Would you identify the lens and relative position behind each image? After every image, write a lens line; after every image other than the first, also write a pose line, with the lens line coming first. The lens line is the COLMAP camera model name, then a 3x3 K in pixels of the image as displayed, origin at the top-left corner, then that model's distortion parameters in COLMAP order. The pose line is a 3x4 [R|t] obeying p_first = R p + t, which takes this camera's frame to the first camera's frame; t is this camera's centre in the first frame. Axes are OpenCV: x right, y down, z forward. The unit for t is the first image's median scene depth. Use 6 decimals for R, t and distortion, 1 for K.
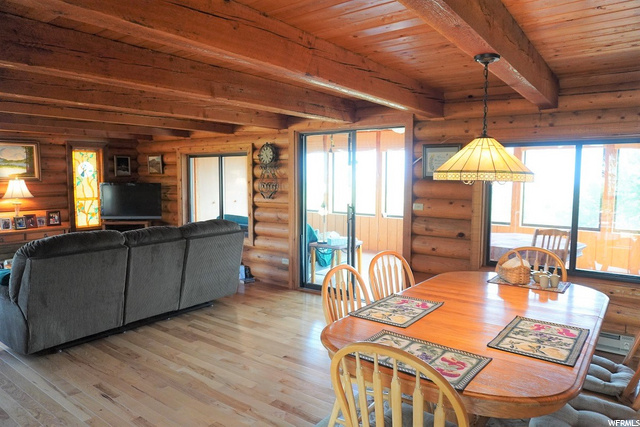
lens RADIAL K [[424.6, 0, 318.2], [0, 424.6, 214.9], [0, 0, 1]] dist [-0.045183, 0.024428]
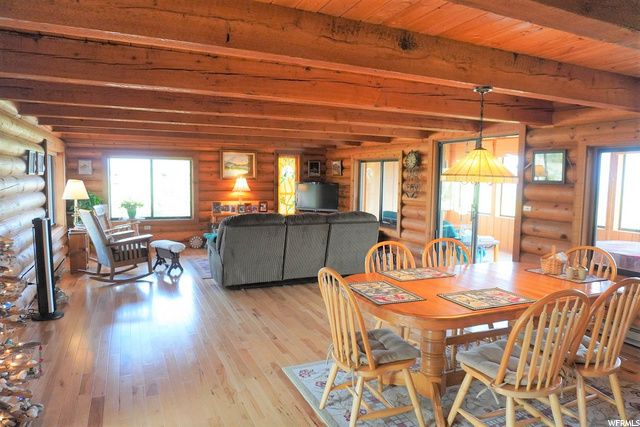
lens RADIAL K [[424.6, 0, 324.7], [0, 424.6, 212.5], [0, 0, 1]] dist [-0.045183, 0.024428]
pose [[0.880032, 0.051089, -0.472159, 0.236927], [-0.057282, 0.998357, 0.001260, 0.015759], [0.471448, 0.025938, 0.881512, -0.152187]]
